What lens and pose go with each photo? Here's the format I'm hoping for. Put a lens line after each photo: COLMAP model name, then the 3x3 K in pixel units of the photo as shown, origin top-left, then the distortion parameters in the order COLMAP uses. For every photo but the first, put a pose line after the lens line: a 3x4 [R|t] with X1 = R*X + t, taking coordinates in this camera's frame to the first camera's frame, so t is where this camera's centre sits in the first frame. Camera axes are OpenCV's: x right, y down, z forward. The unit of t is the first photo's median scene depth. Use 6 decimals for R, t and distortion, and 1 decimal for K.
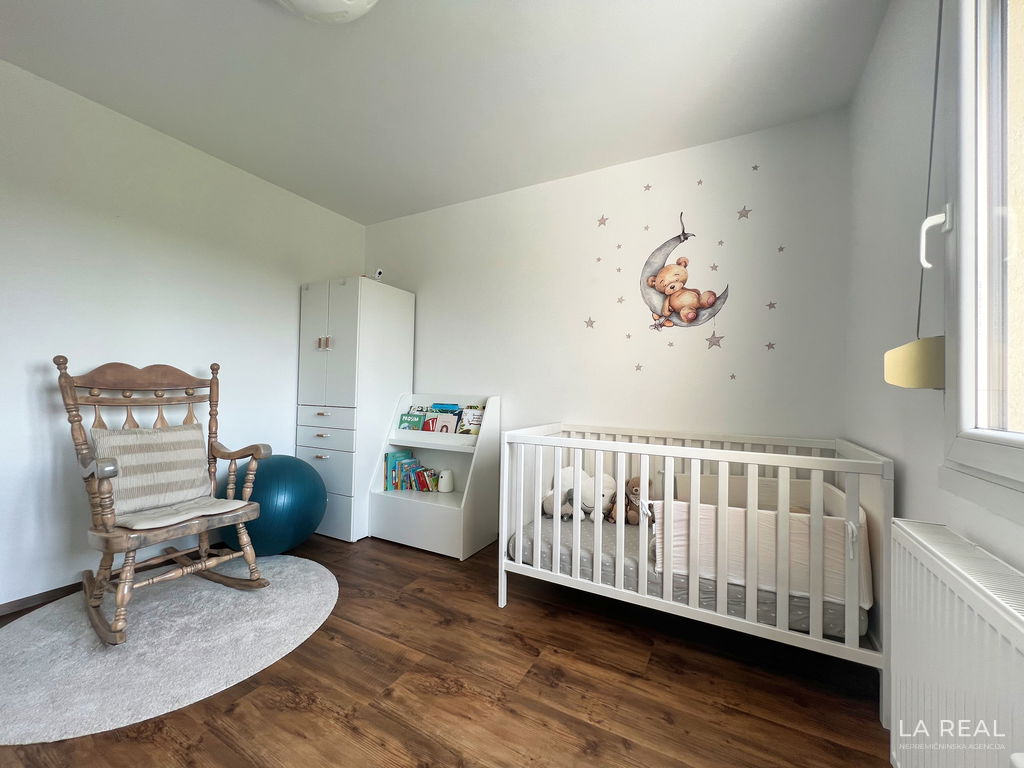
lens RADIAL K [[409.5, 0, 513.0], [0, 409.5, 383.1], [0, 0, 1]] dist [-0.002379, 0.000684]
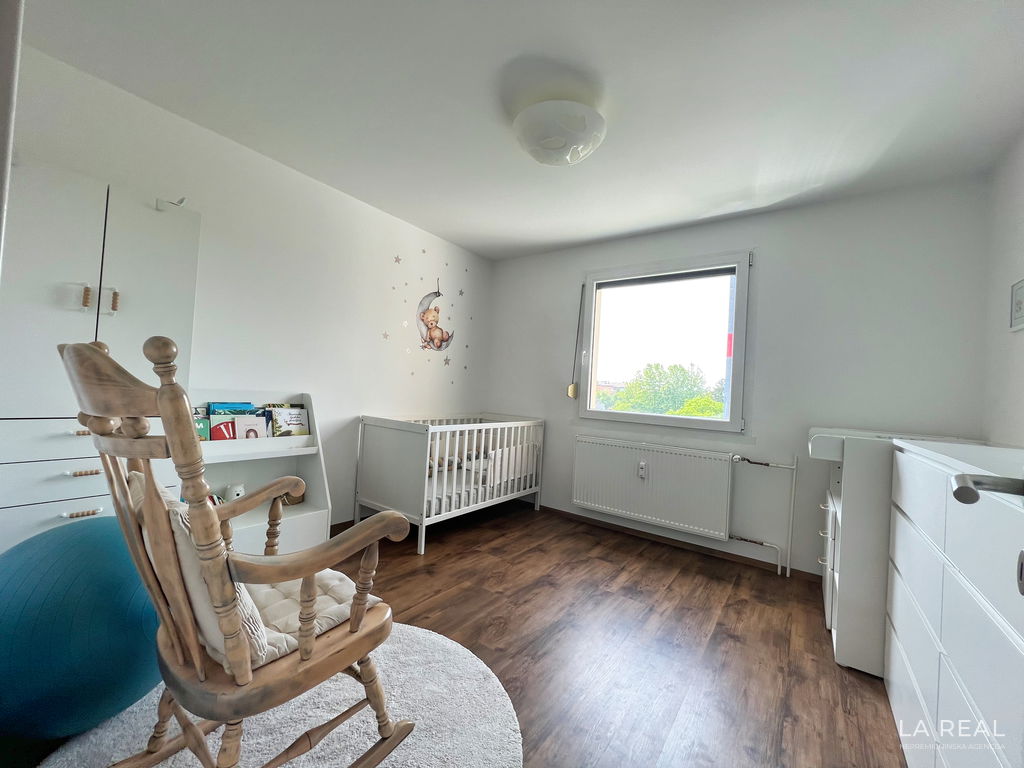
lens RADIAL K [[409.5, 0, 512.7], [0, 409.5, 382.2], [0, 0, 1]] dist [-0.002379, 0.000684]
pose [[0.125309, 0.008933, 0.992078, -1.162060], [-0.073082, 0.997326, 0.000250, -0.036212], [-0.989422, -0.072534, 0.125627, 0.500377]]
